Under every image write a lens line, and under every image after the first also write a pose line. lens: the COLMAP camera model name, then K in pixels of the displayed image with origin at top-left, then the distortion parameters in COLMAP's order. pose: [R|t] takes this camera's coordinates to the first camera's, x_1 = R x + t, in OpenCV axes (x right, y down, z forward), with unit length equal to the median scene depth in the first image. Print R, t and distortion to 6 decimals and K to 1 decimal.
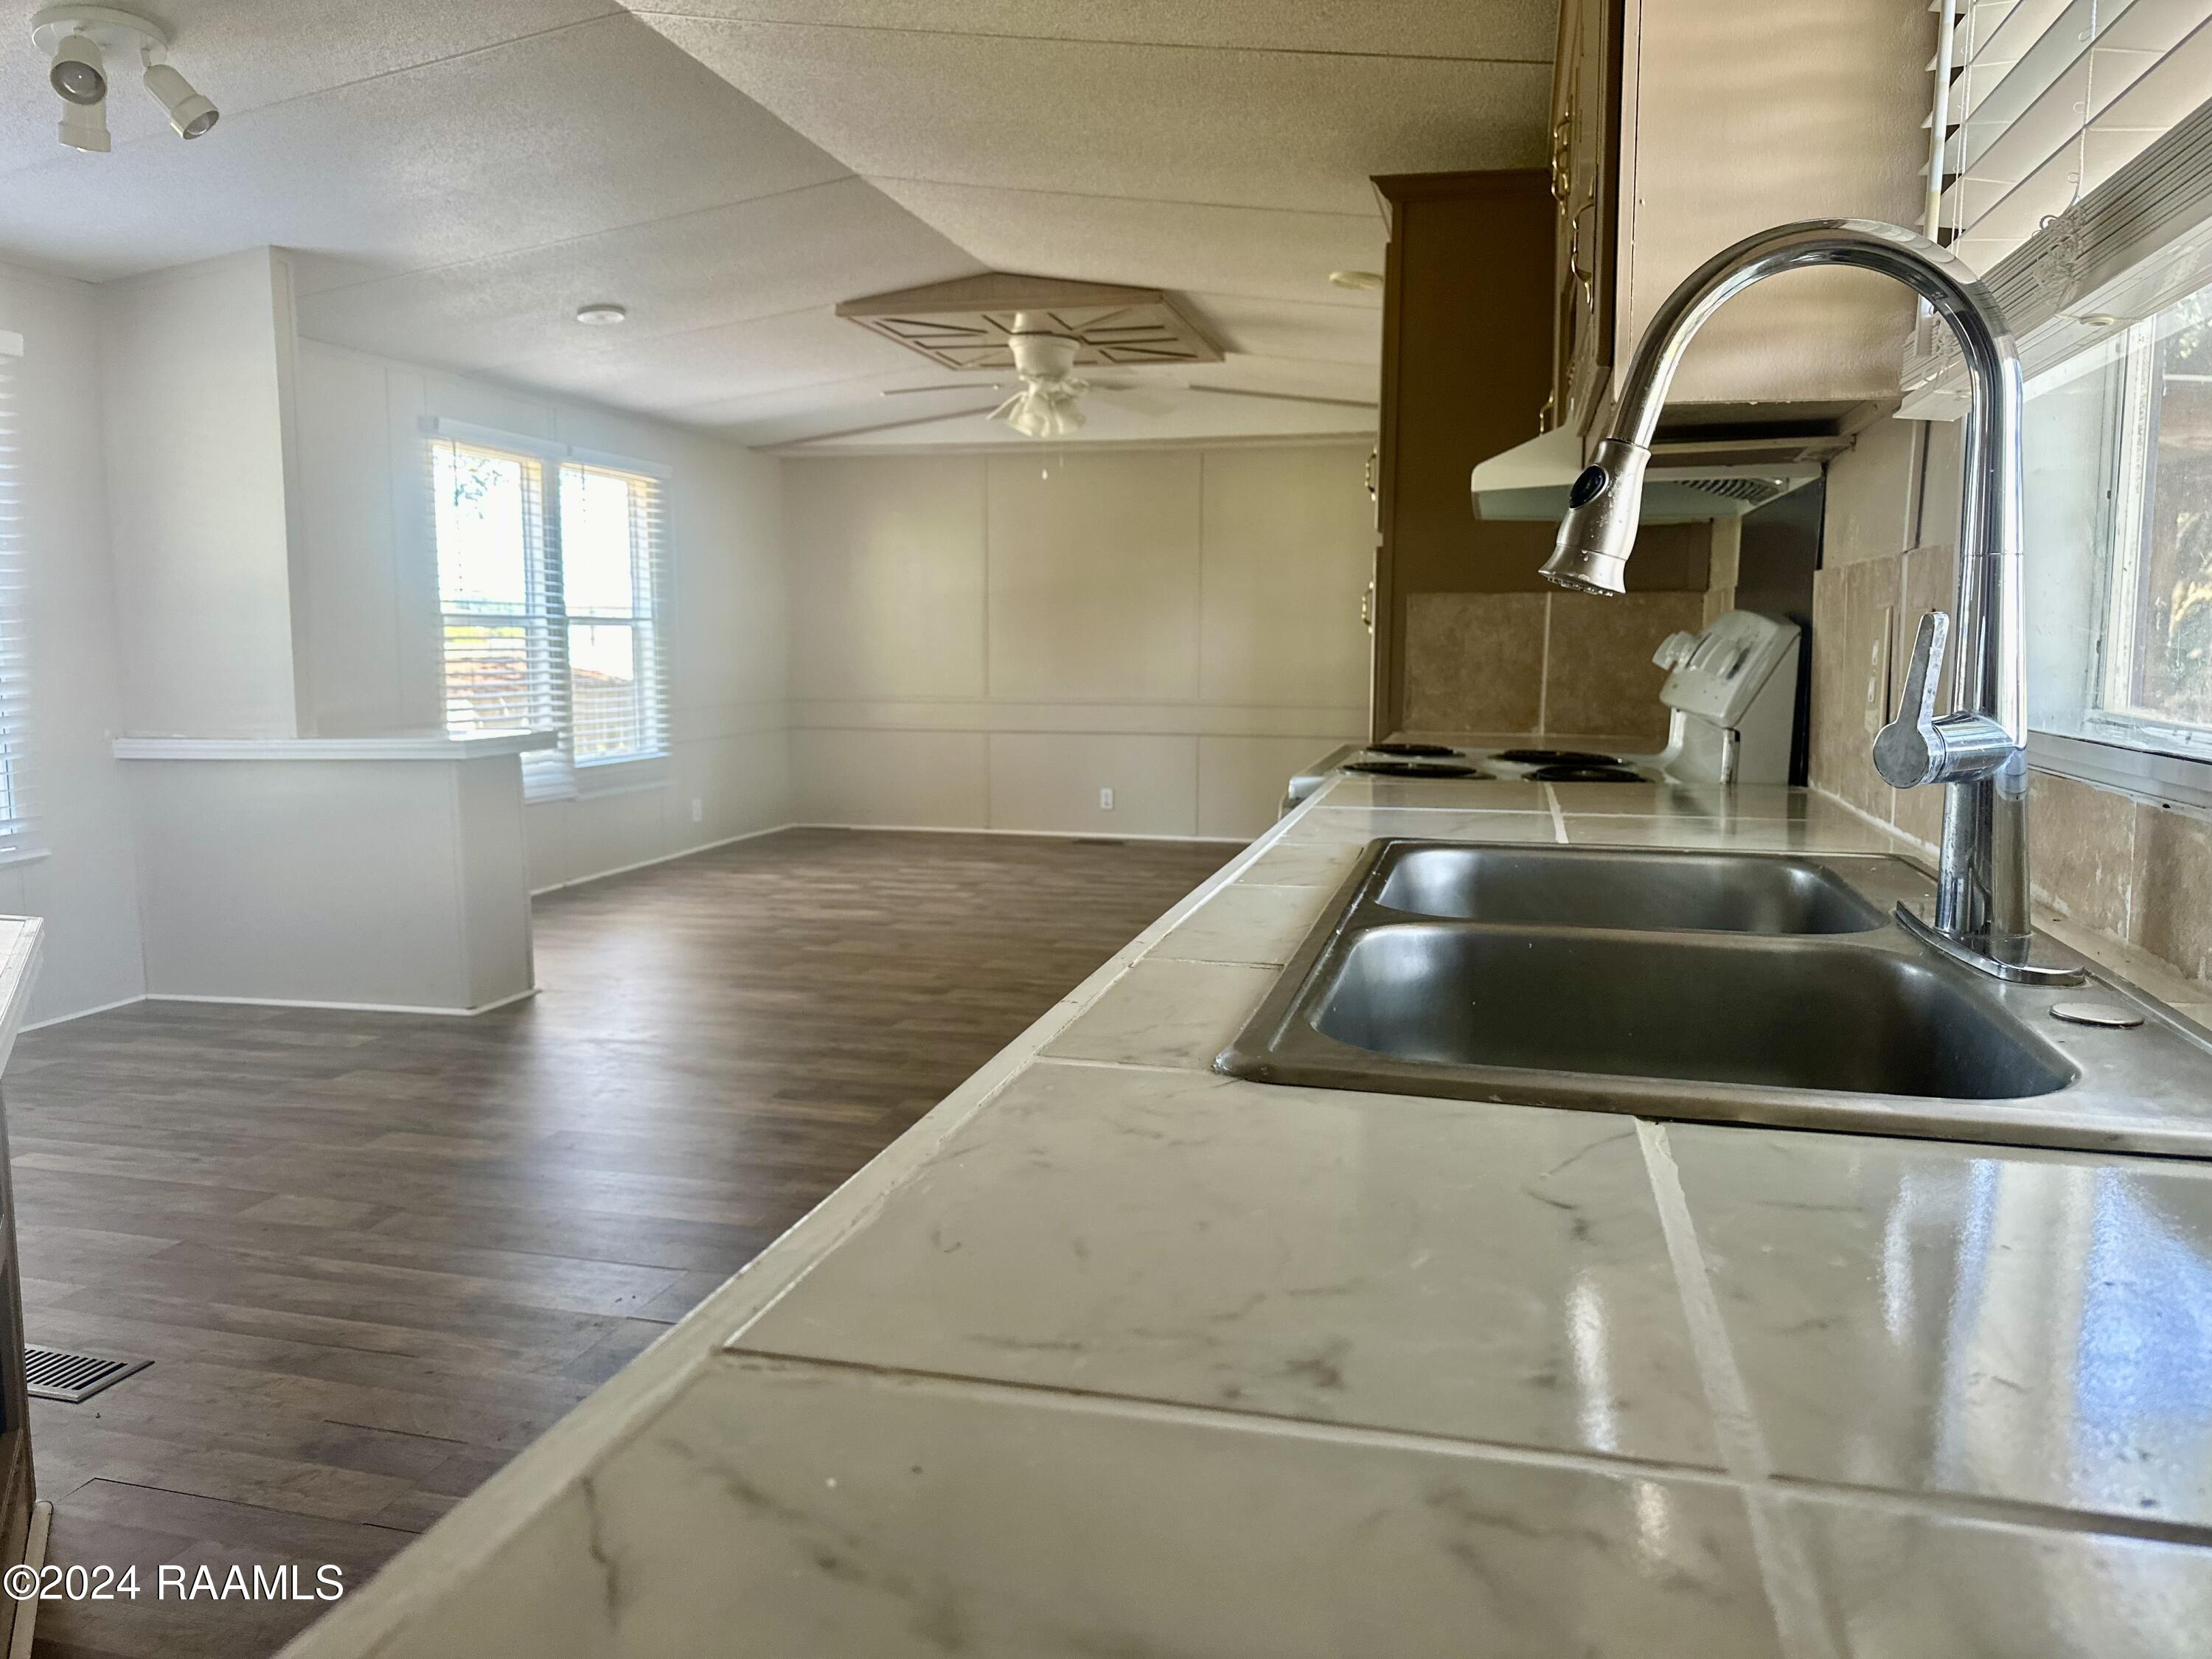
lens RADIAL K [[1546.2, 0, 1141.4], [0, 1546.2, 810.2], [0, 0, 1]] dist [0.035177, -0.045834]
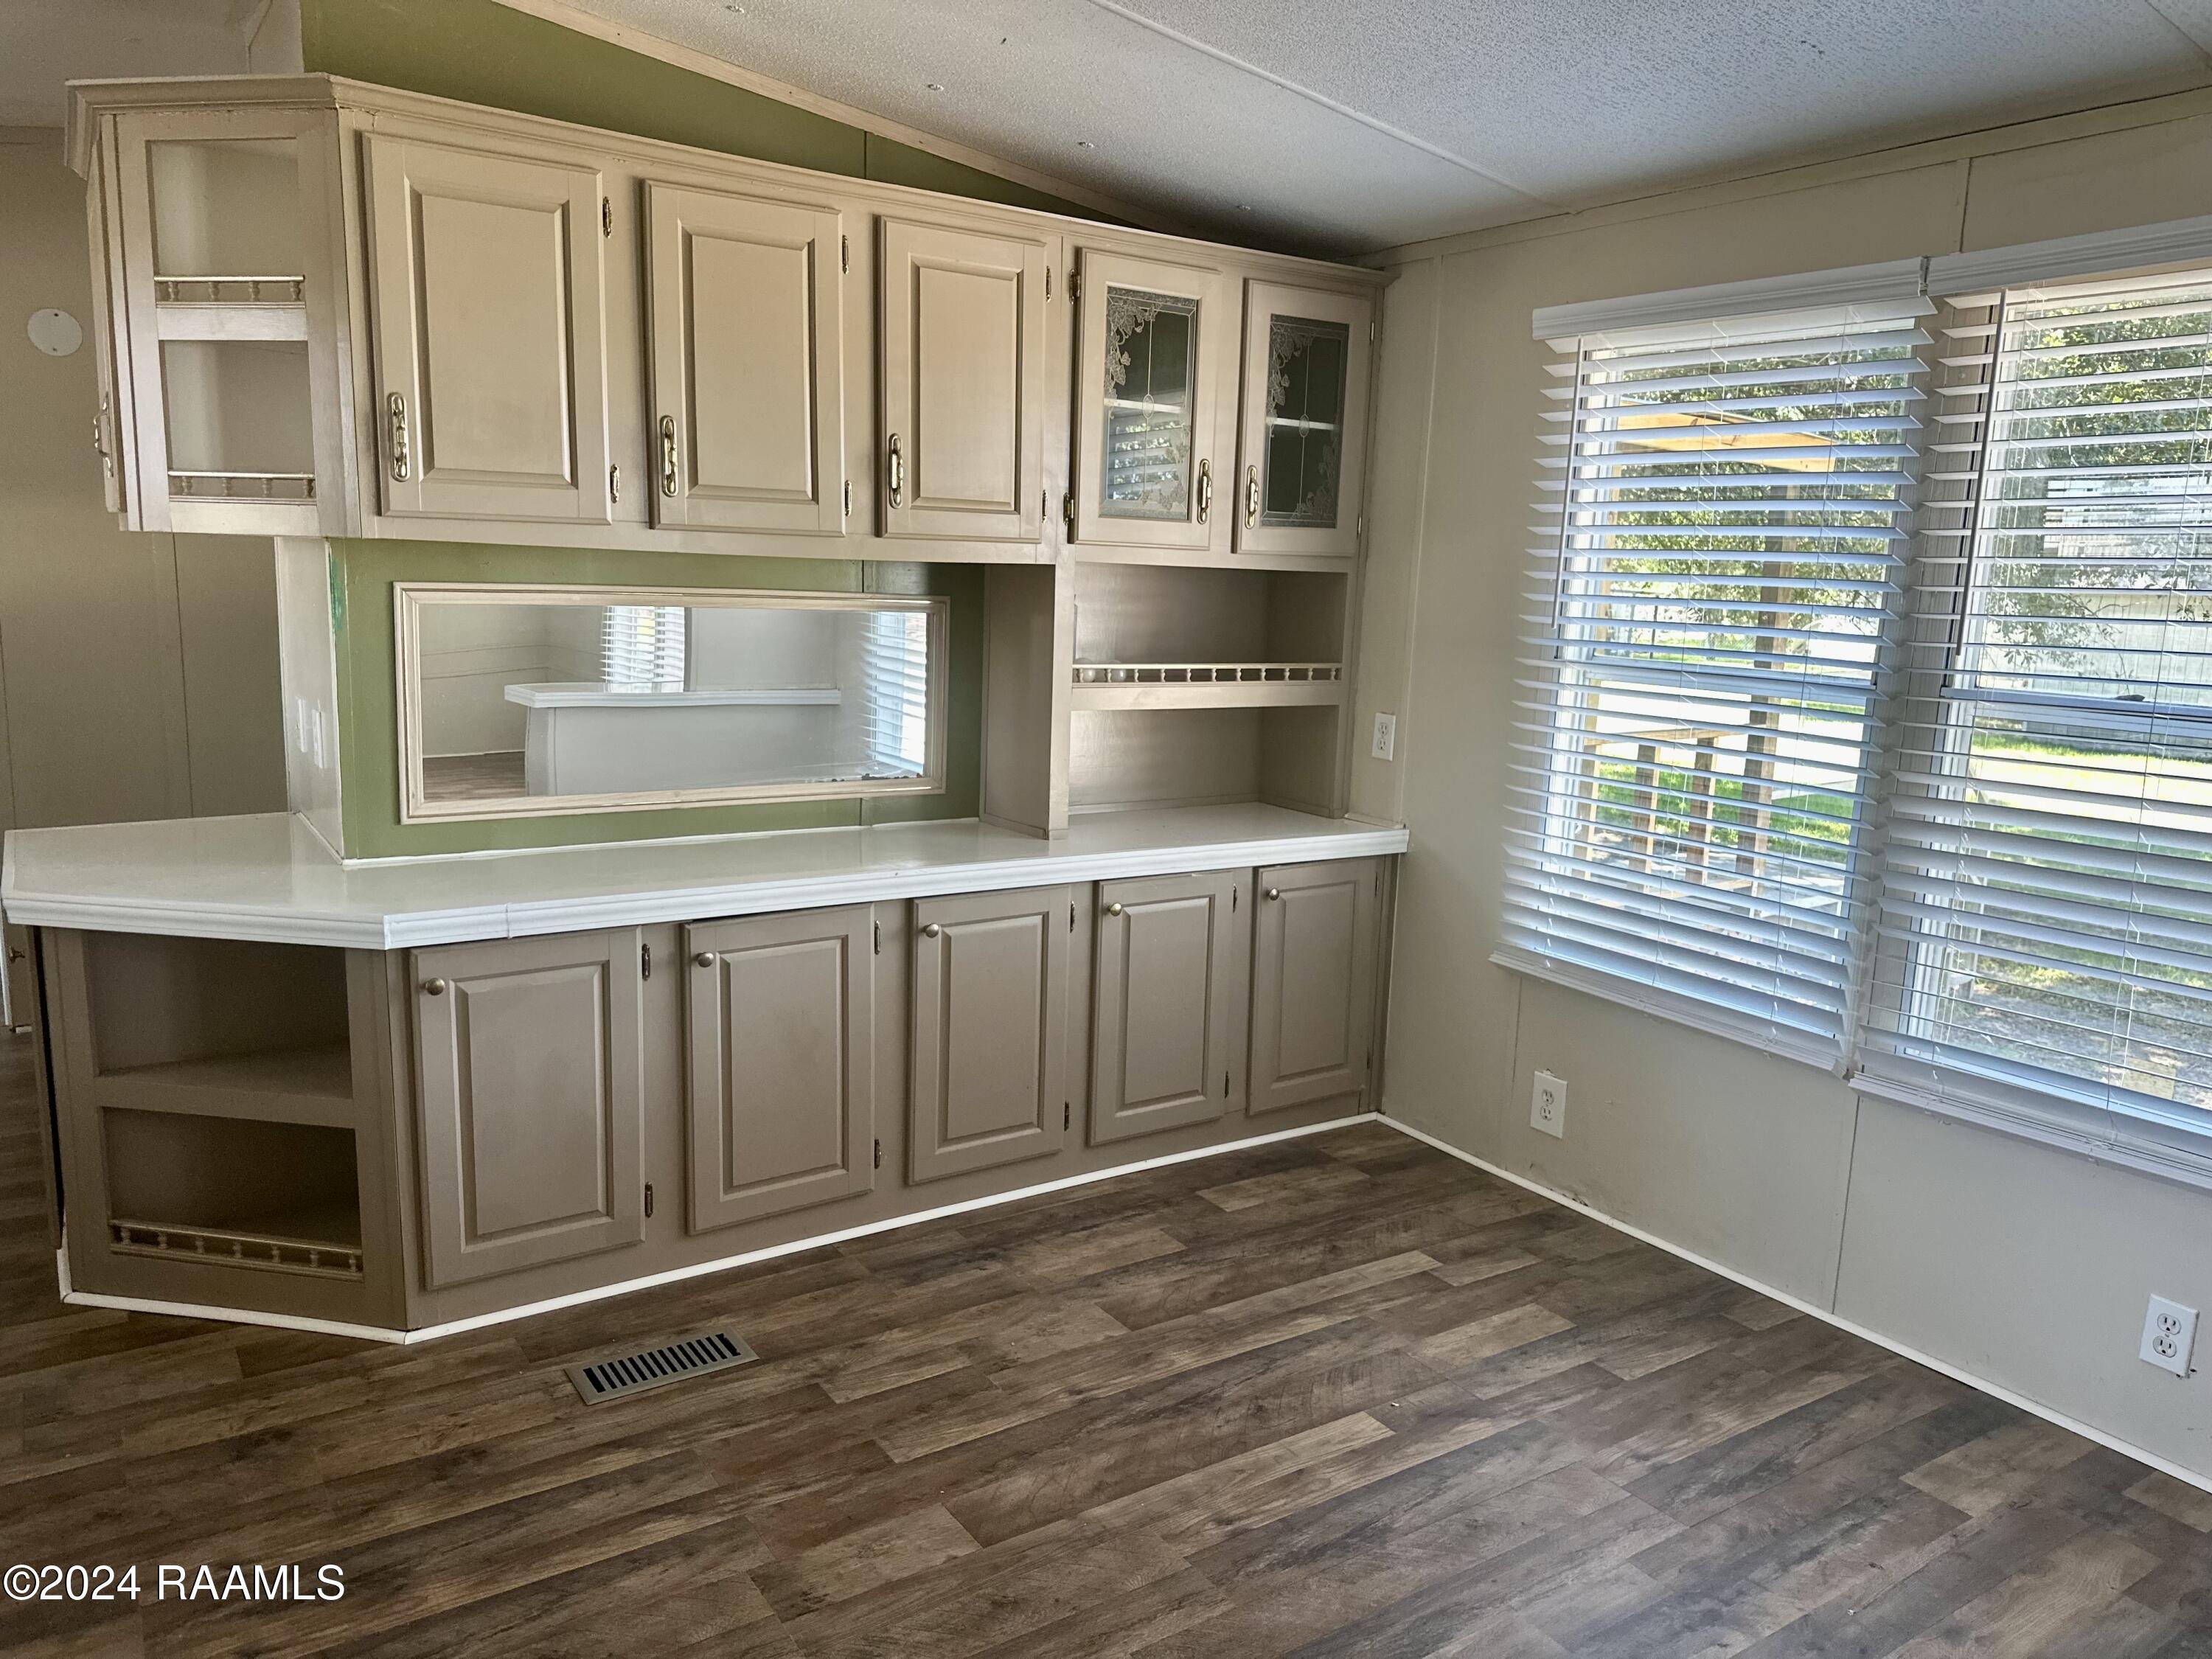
lens RADIAL K [[1546.2, 0, 1105.5], [0, 1546.2, 829.7], [0, 0, 1]] dist [0.035177, -0.045834]
pose [[-0.676026, 0.096531, -0.730527, -0.087858], [-0.118444, 0.964257, 0.237023, -0.185087], [0.727296, 0.246760, -0.640430, 1.103822]]
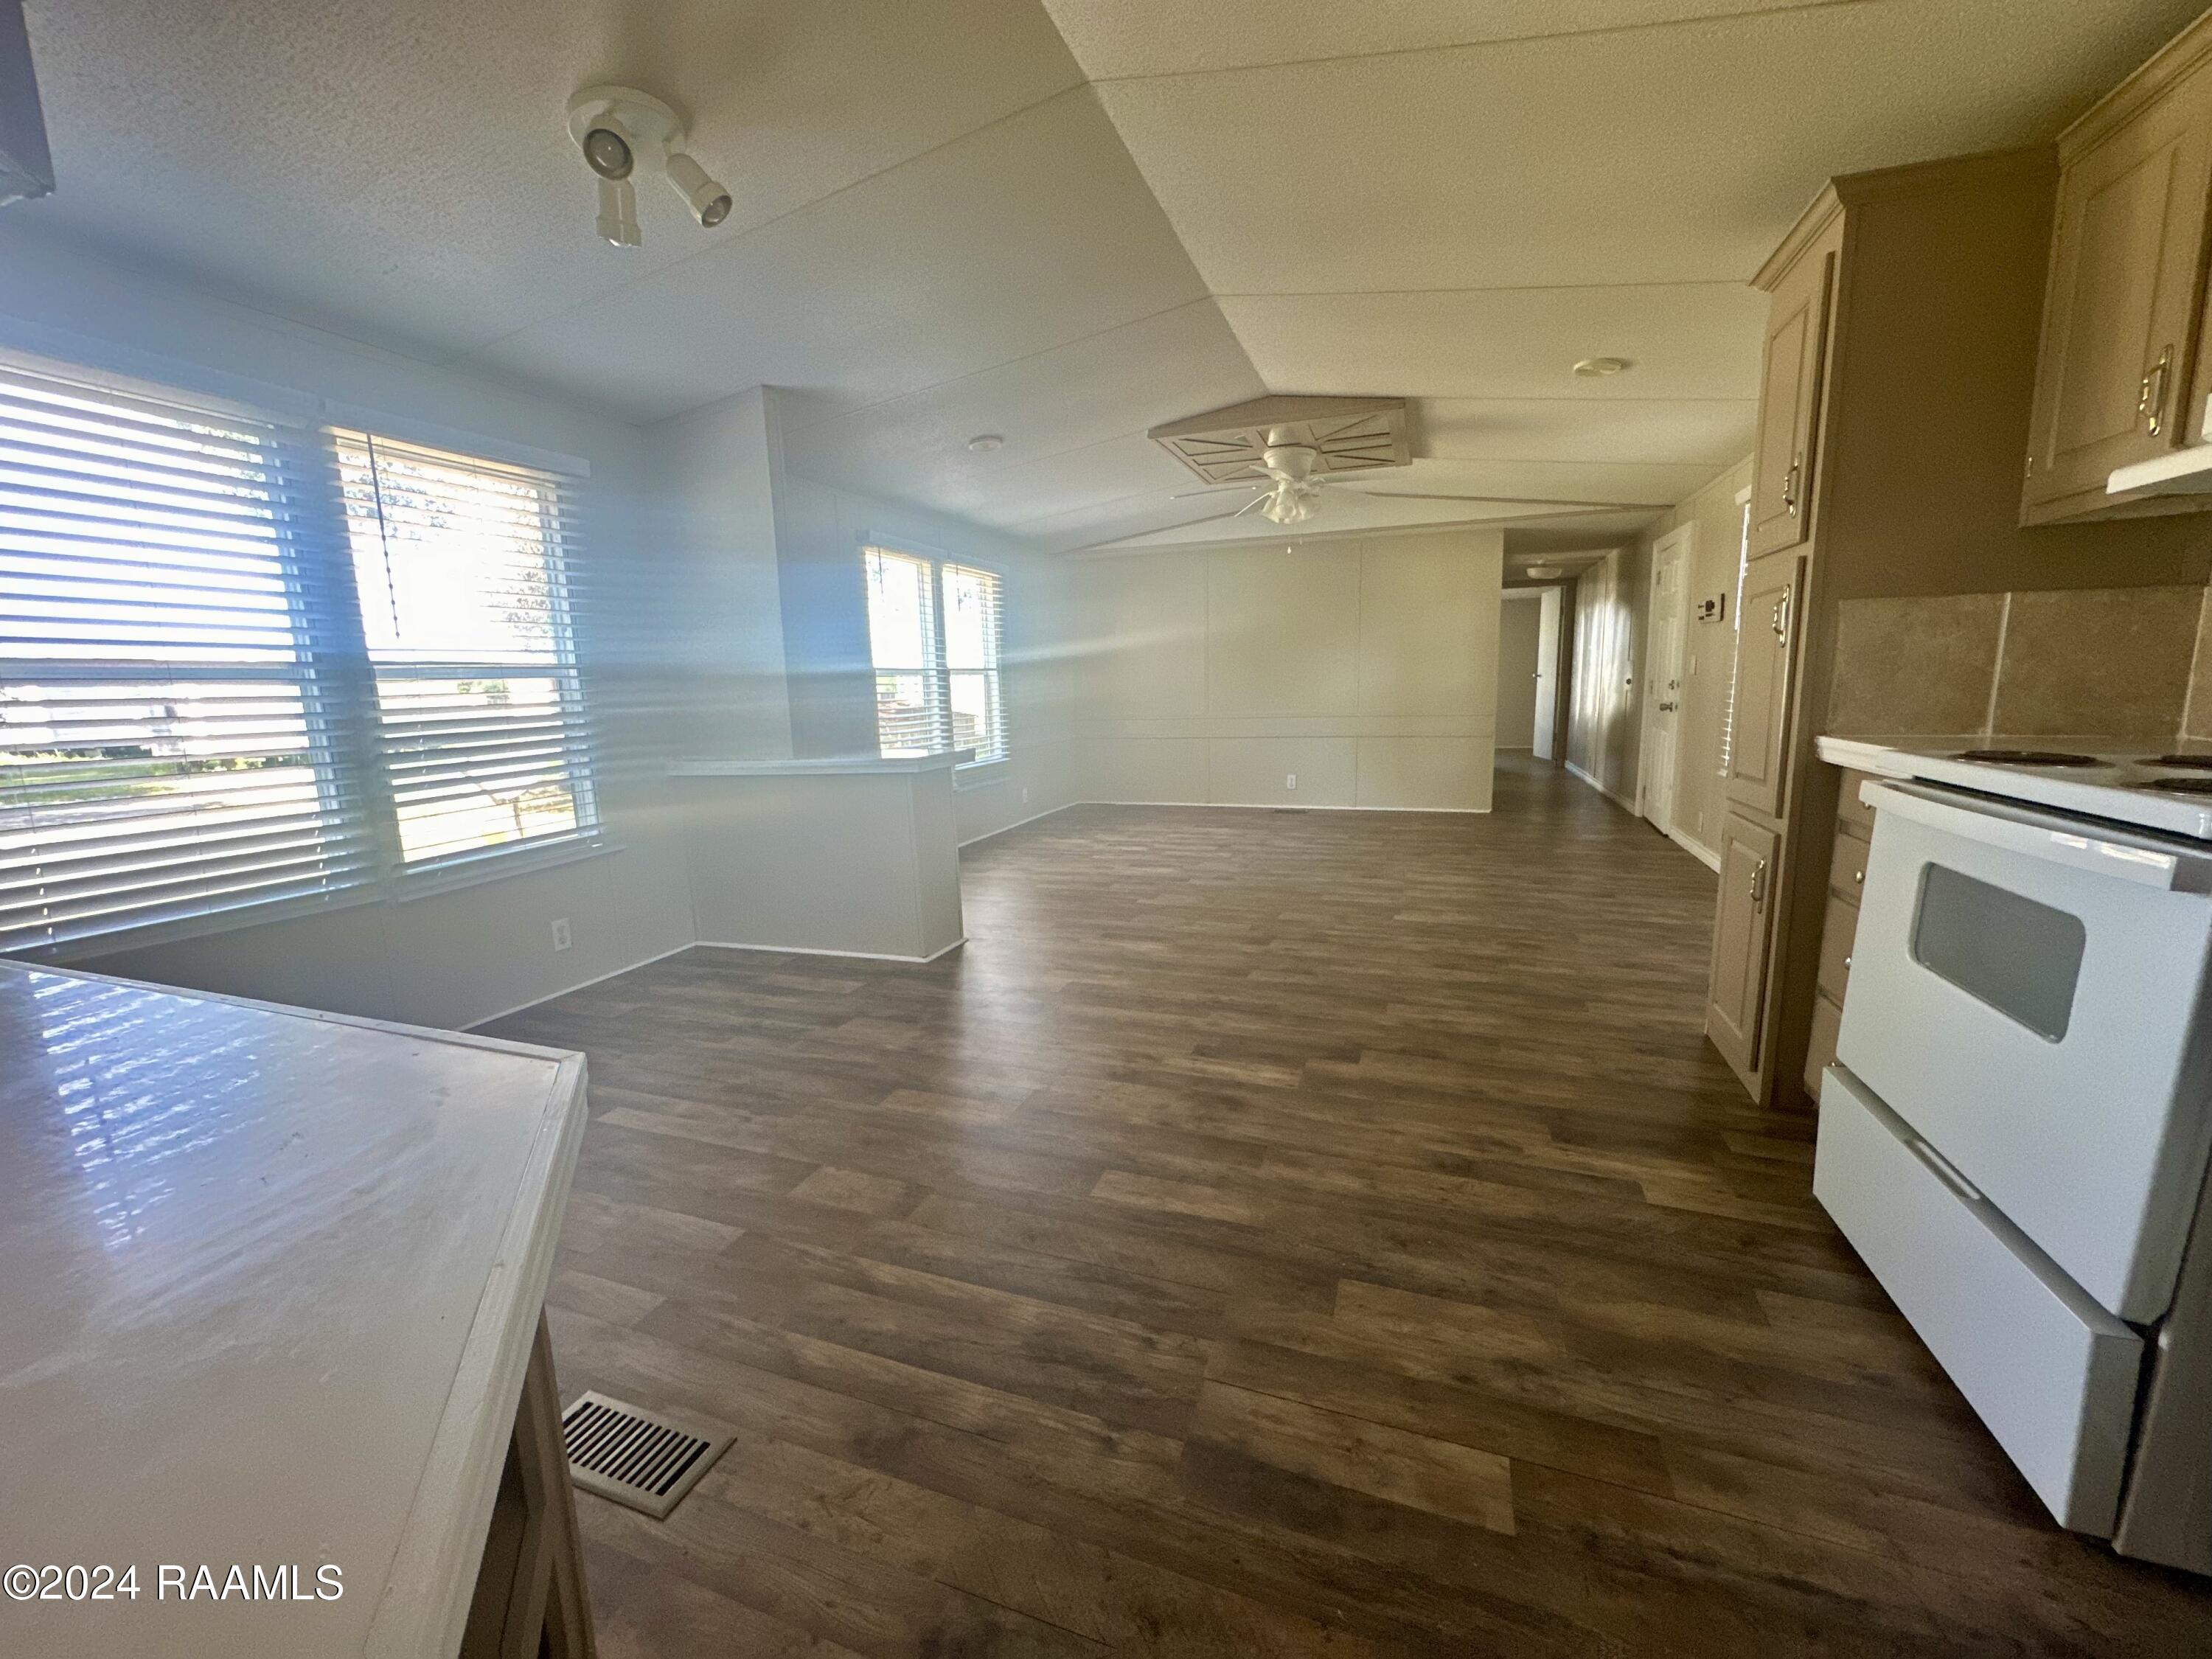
lens RADIAL K [[882.4, 0, 1120.5], [0, 882.4, 826.9], [0, 0, 1]] dist [-0.004015, 0.000165]
pose [[0.993825, -0.011428, -0.110367, -0.205592], [0.017056, 0.998594, 0.050184, -0.023495], [0.109638, -0.051757, 0.992623, 0.310699]]
